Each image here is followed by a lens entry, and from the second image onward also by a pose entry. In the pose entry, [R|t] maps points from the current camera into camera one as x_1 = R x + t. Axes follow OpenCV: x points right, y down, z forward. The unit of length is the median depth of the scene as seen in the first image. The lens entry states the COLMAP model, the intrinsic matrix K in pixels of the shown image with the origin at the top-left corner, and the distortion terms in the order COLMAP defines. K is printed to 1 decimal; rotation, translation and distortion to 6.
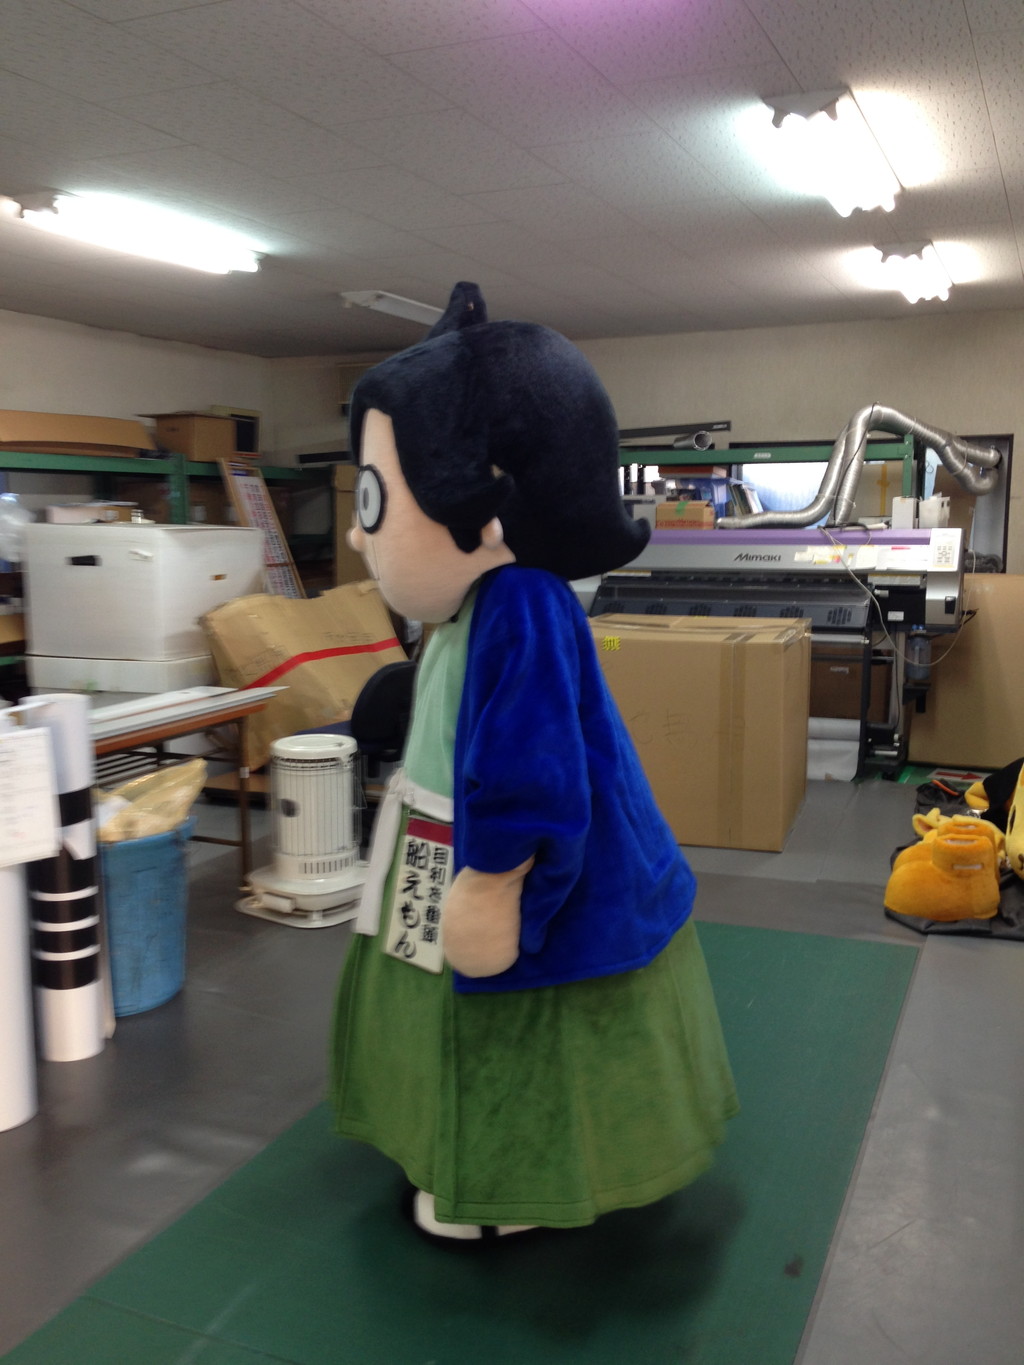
lens RADIAL K [[1282.6, 0, 505.4], [0, 1282.6, 670.9], [0, 0, 1]] dist [0.045559, 0.000000]
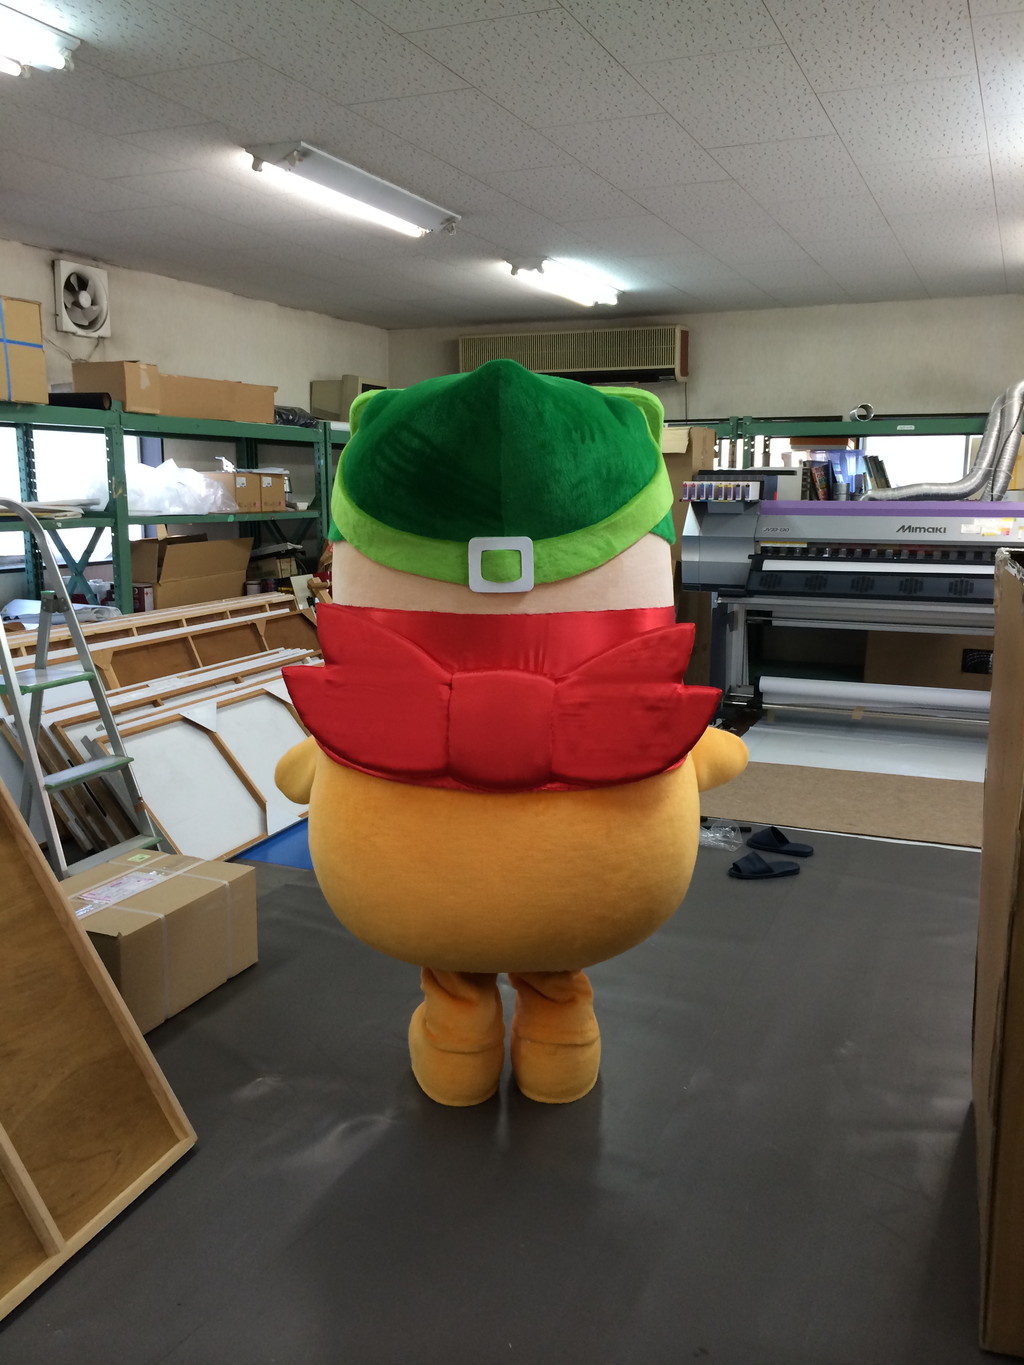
lens RADIAL K [[1201.2, 0, 509.1], [0, 1201.2, 679.4], [0, 0, 1]] dist [0.070012, -0.041031]
pose [[0.999833, 0.007054, 0.016852, -0.131576], [-0.007674, 0.999286, 0.036984, -0.003333], [-0.016579, -0.037108, 0.999174, 0.051136]]
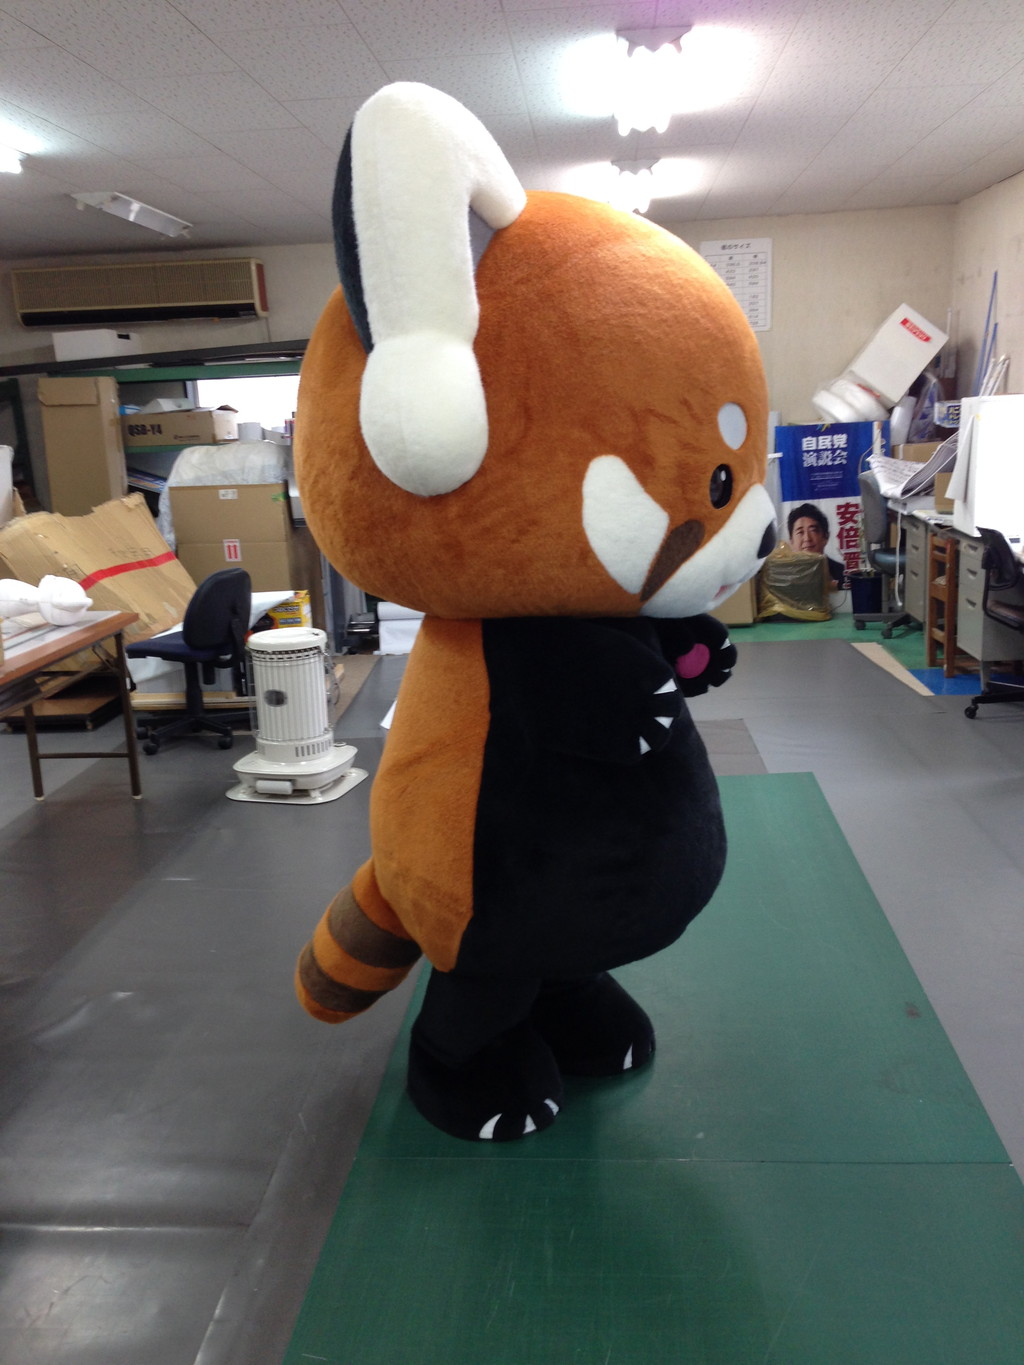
lens RADIAL K [[1282.6, 0, 514.7], [0, 1282.6, 685.5], [0, 0, 1]] dist [0.045559, 0.000000]
pose [[0.937519, -0.110432, 0.329944, -0.168182], [0.084361, 0.992145, 0.092361, 0.007303], [-0.337552, -0.058756, 0.939471, -0.035734]]
